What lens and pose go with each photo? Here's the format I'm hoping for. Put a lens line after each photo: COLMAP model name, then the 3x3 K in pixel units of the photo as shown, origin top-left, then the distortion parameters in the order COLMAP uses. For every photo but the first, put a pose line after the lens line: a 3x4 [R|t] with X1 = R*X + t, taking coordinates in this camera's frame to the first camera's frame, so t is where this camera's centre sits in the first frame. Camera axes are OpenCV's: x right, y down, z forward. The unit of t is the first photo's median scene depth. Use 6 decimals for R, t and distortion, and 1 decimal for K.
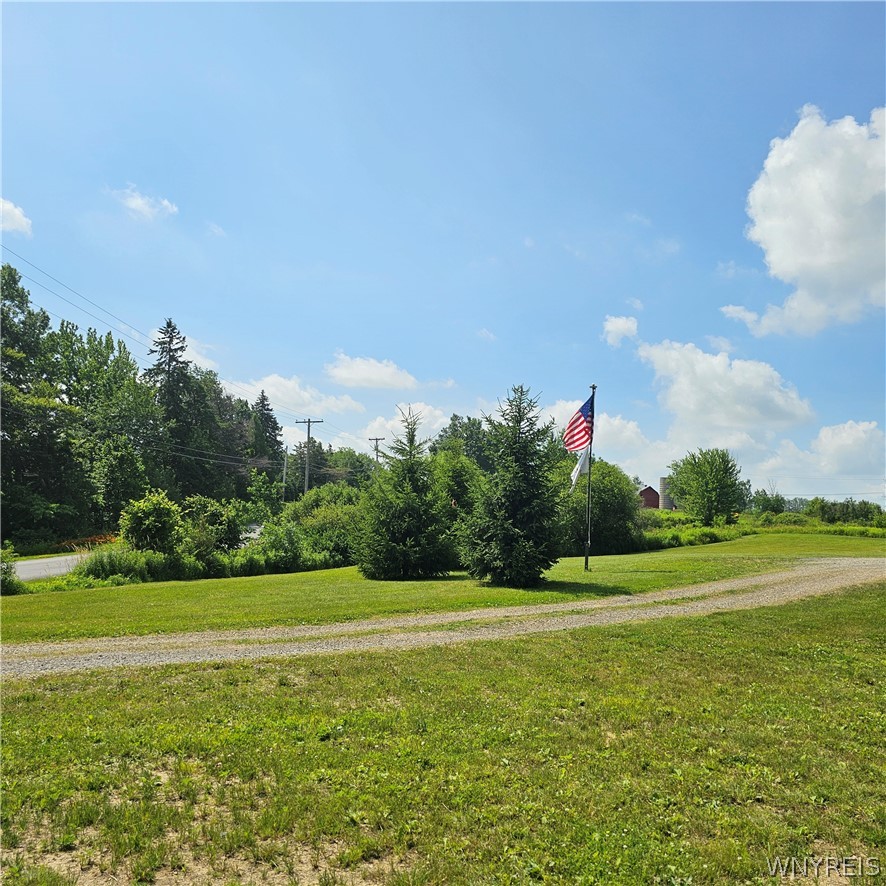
lens RADIAL K [[780.9, 0, 440.5], [0, 780.9, 442.9], [0, 0, 1]] dist [0.046589, -0.027891]
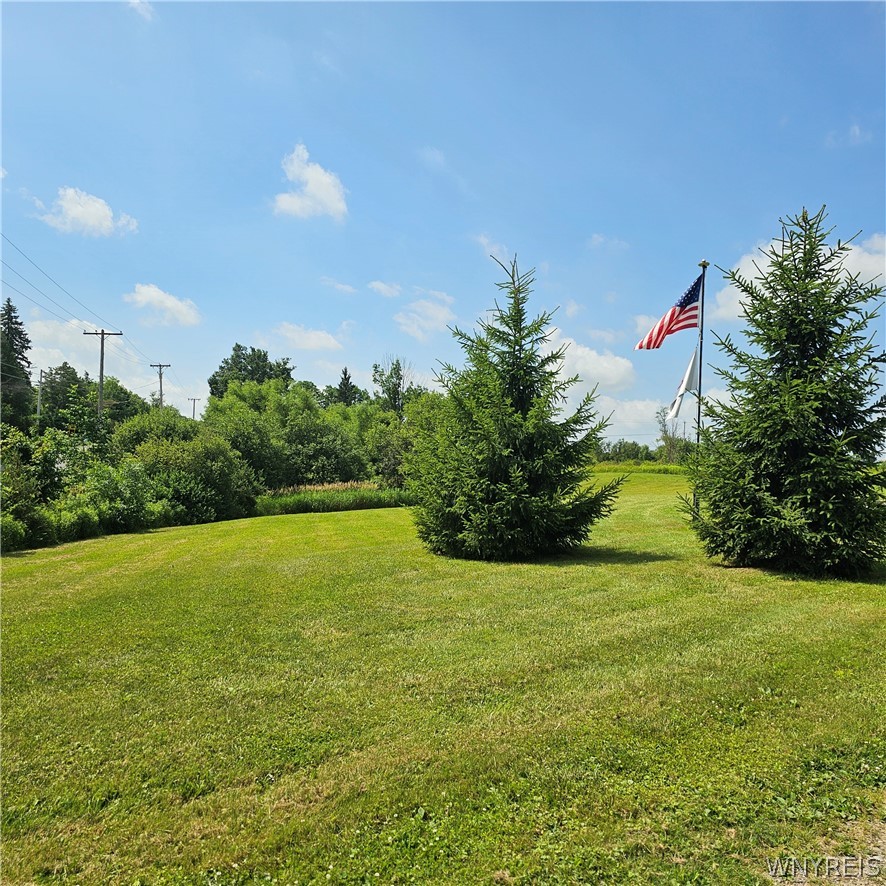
lens RADIAL K [[780.9, 0, 443.0], [0, 780.9, 442.1], [0, 0, 1]] dist [0.046589, -0.027891]
pose [[0.951056, 0.006770, 0.308944, -0.080953], [-0.029590, 0.997161, 0.069239, 0.014943], [-0.307598, -0.074992, 0.948557, 0.134351]]
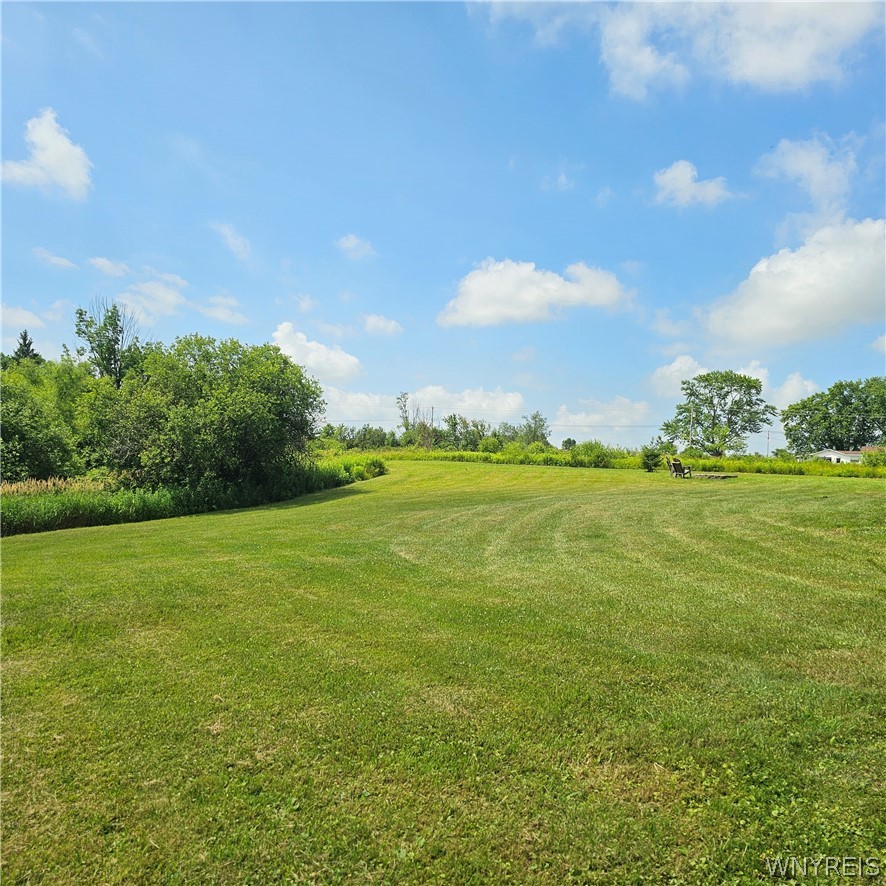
lens RADIAL K [[780.9, 0, 443.9], [0, 780.9, 444.3], [0, 0, 1]] dist [0.046589, -0.027891]
pose [[0.776171, 0.002458, 0.630517, -0.046356], [-0.059965, 0.995748, 0.069936, 0.040565], [-0.627664, -0.092091, 0.773018, 0.362867]]
